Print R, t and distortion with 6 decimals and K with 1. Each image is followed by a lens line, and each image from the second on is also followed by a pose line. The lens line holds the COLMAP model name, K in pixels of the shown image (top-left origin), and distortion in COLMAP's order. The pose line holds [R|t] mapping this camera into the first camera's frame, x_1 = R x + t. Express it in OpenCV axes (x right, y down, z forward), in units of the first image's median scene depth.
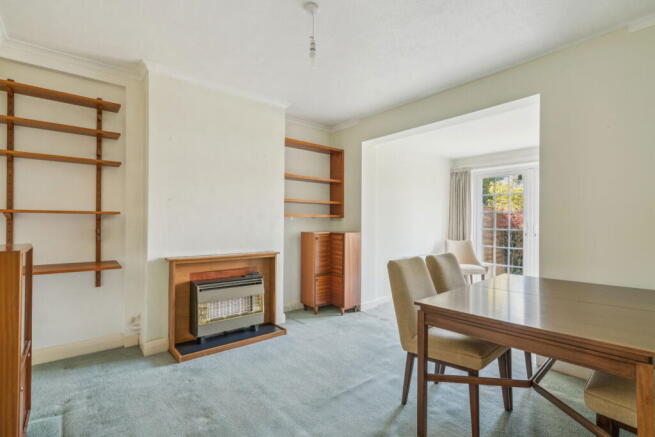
lens RADIAL K [[300.6, 0, 326.9], [0, 300.6, 218.7], [0, 0, 1]] dist [0.001076, 0.000395]
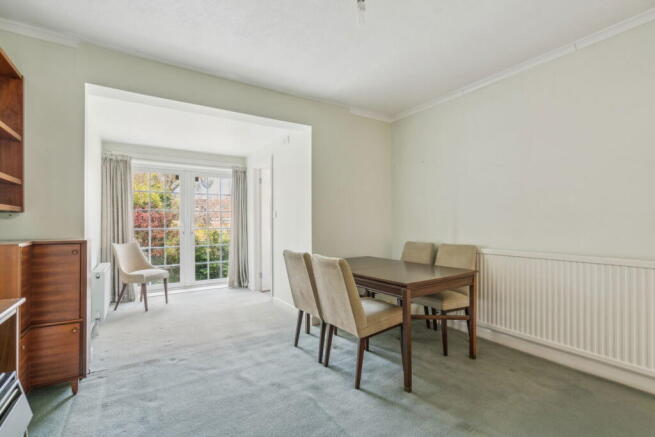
lens RADIAL K [[300.6, 0, 327.0], [0, 300.6, 221.9], [0, 0, 1]] dist [0.001076, 0.000395]
pose [[0.136509, -0.004941, 0.990627, -0.376145], [-0.006407, 0.999962, 0.005871, 0.006861], [-0.990618, -0.007148, 0.136472, 0.432252]]
